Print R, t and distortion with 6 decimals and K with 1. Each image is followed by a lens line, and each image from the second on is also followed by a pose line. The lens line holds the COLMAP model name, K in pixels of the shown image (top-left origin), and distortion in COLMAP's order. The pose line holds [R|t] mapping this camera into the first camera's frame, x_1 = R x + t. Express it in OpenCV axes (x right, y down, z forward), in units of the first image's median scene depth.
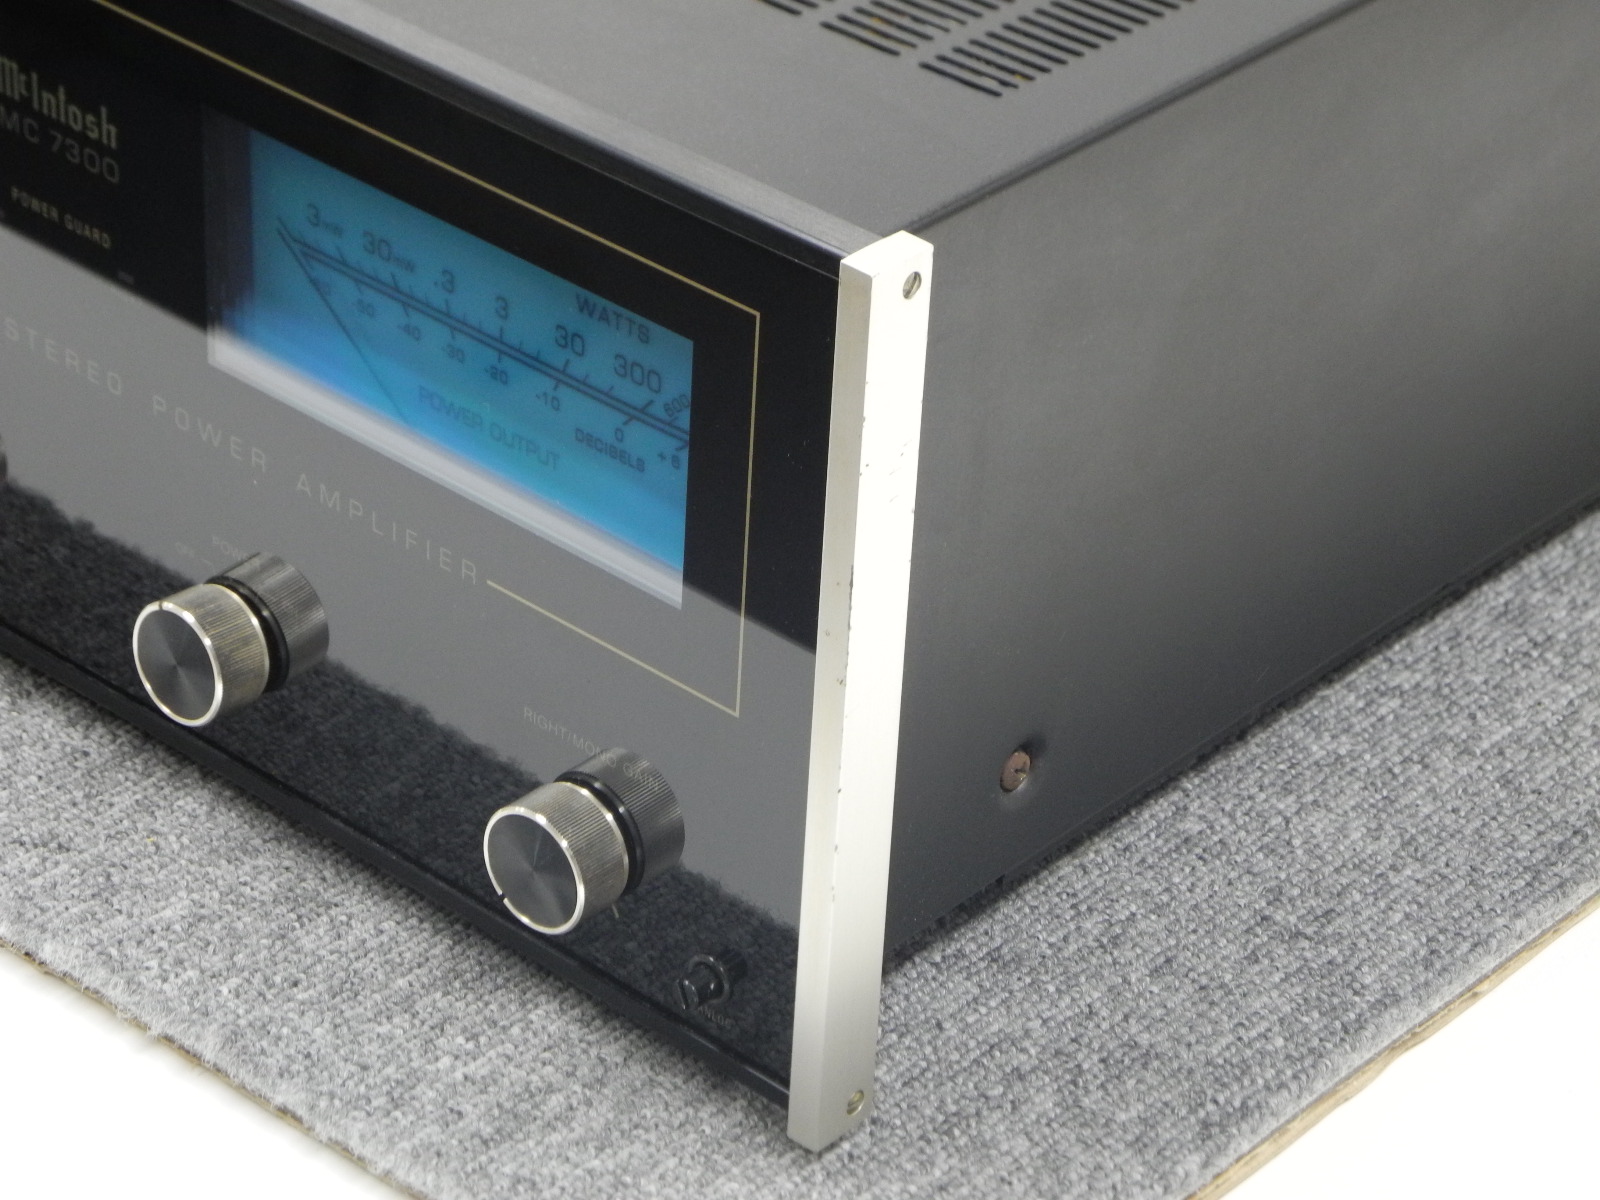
lens RADIAL K [[4523.9, 0, 793.6], [0, 4523.9, 563.7], [0, 0, 1]] dist [0.391523, 1.591058]
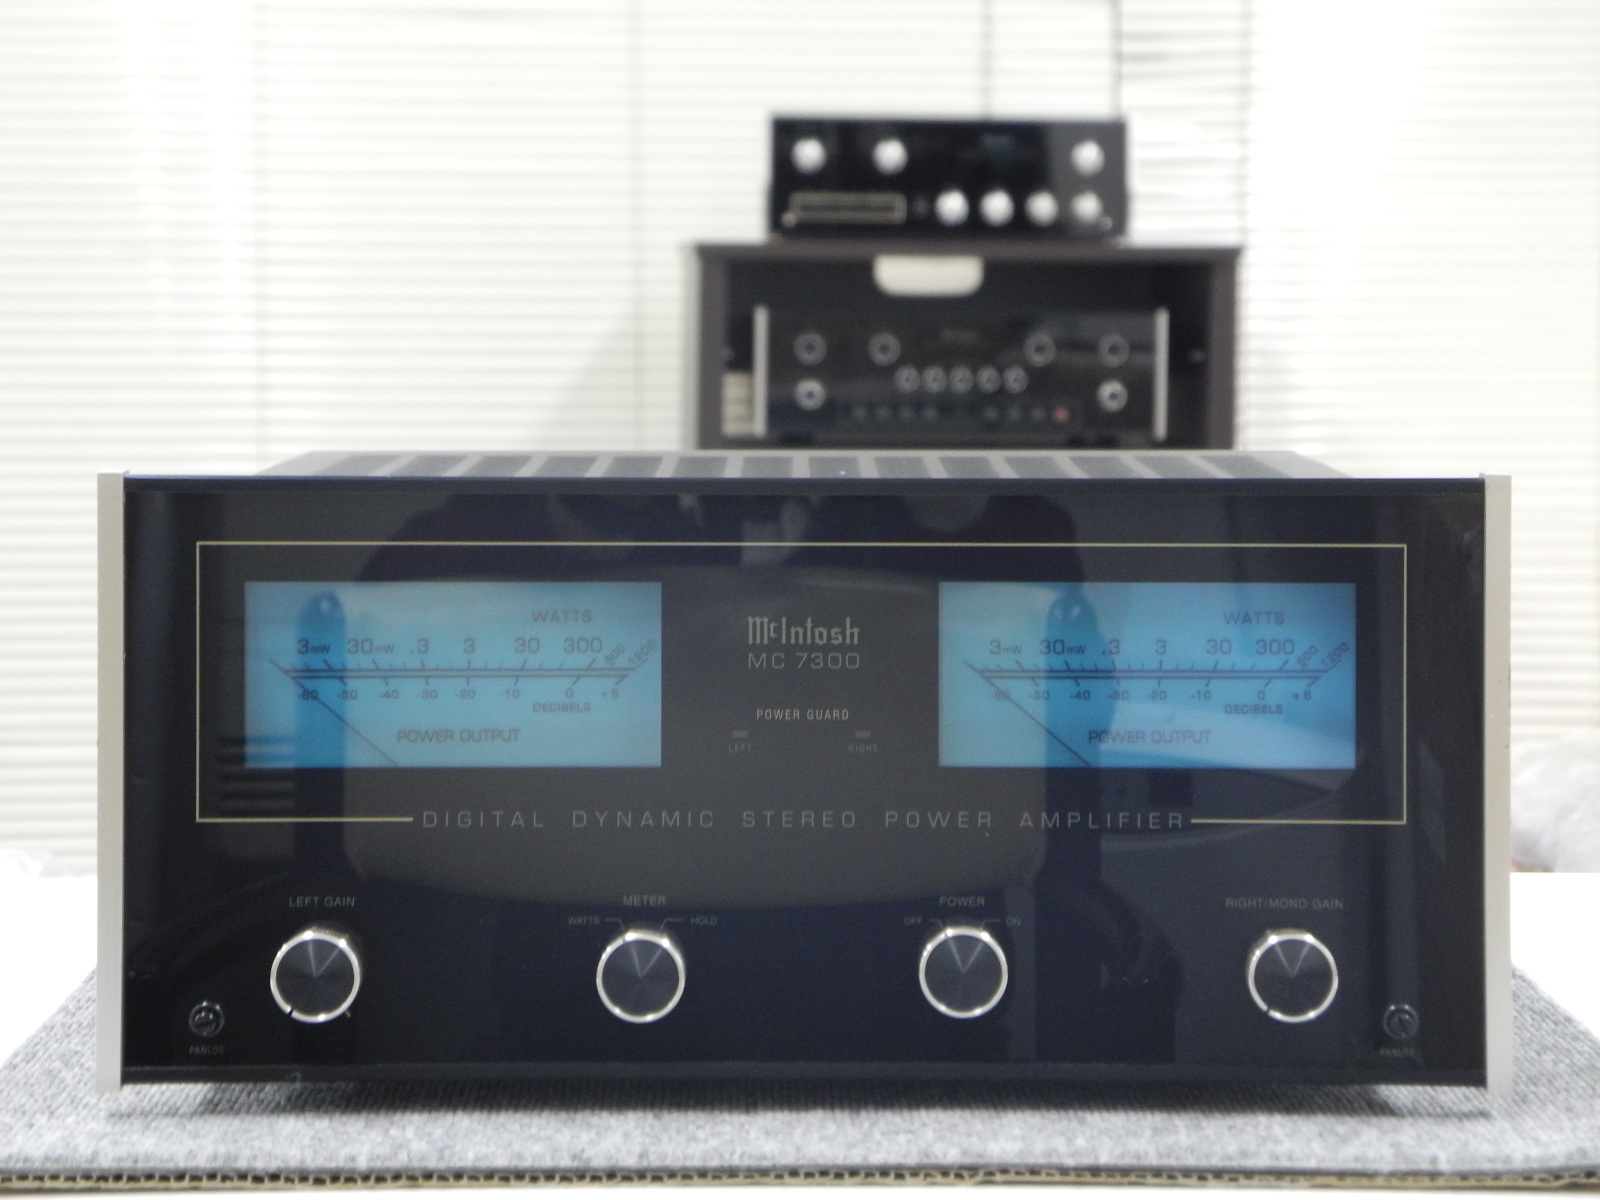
lens RADIAL K [[4523.9, 0, 793.6], [0, 4523.9, 563.7], [0, 0, 1]] dist [0.391523, 1.591058]
pose [[0.750970, -0.088853, 0.654332, -1.171212], [0.381579, 0.867109, -0.320188, 0.371395], [-0.538927, 0.490130, 0.685077, -0.058344]]
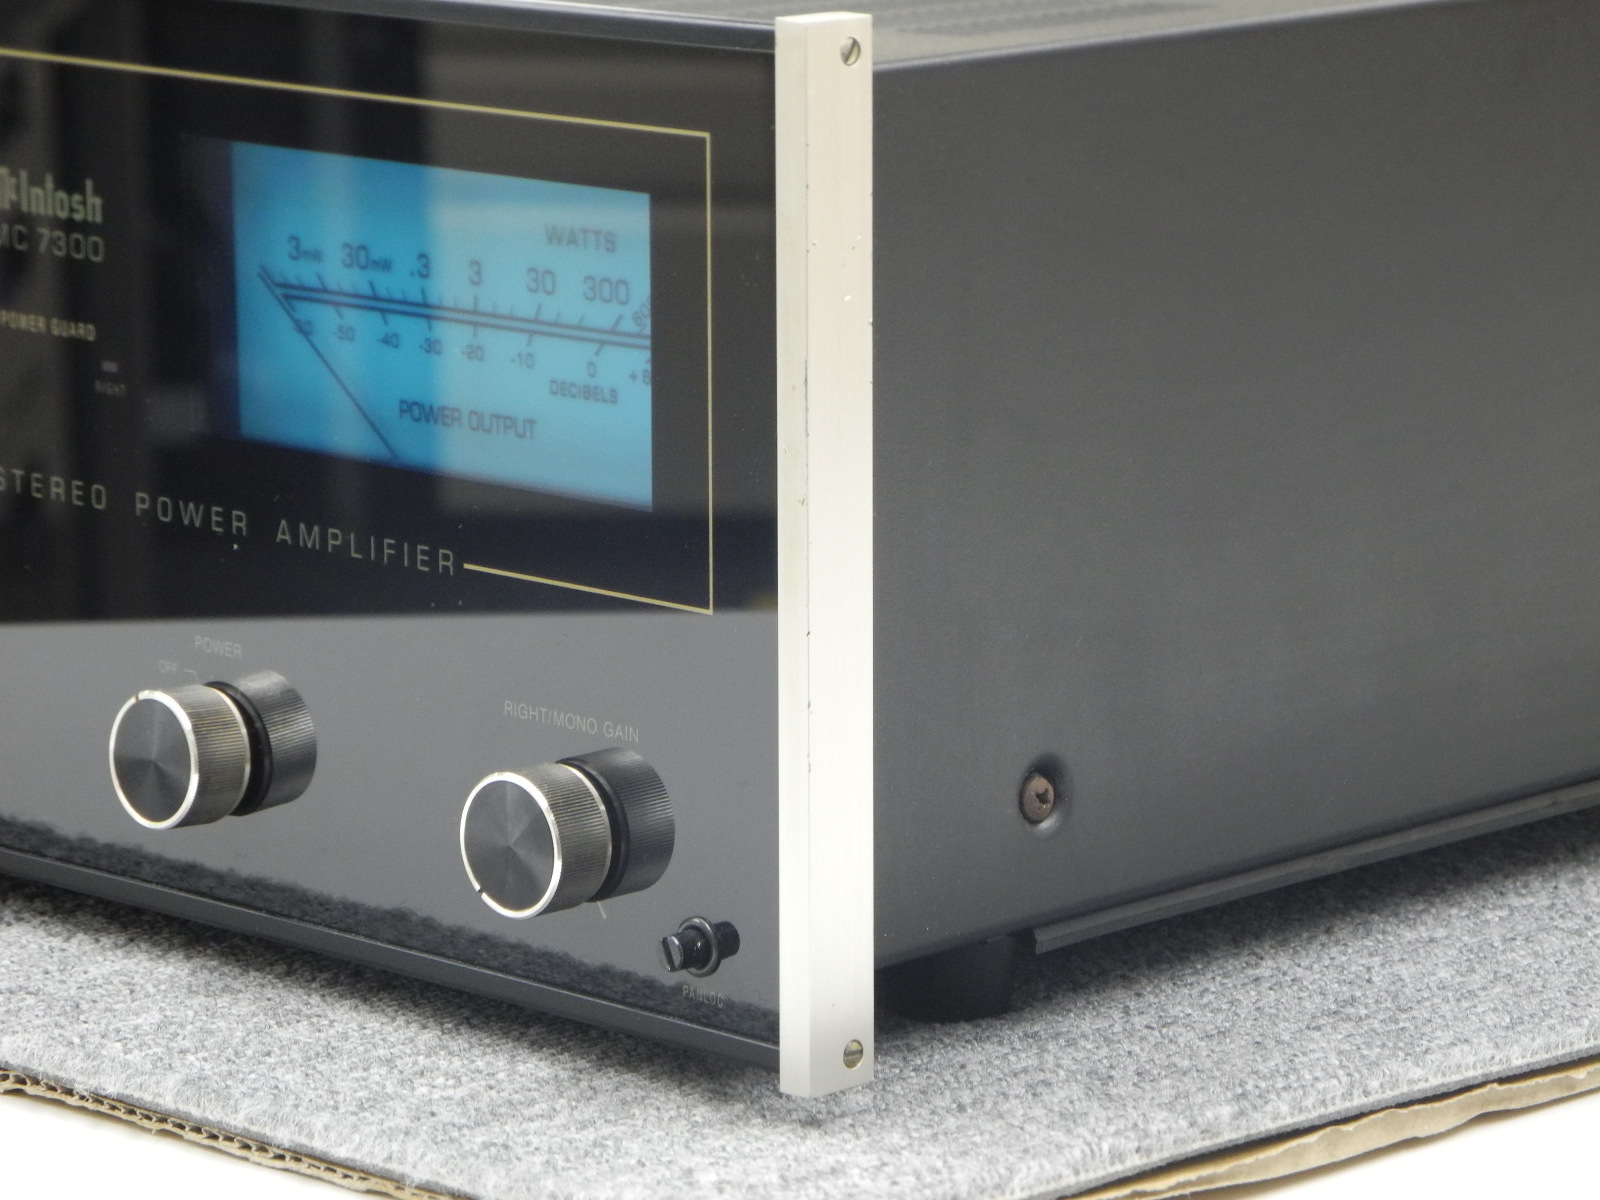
lens RADIAL K [[5790.3, 0, 800.0], [0, 5790.3, 600.0], [0, 0, 1]] dist [0.635677, 1.954787]
pose [[0.997040, -0.040827, -0.065141, 0.080347], [0.014371, 0.931377, -0.363772, 0.444590], [0.075523, 0.361759, 0.929207, -0.127967]]
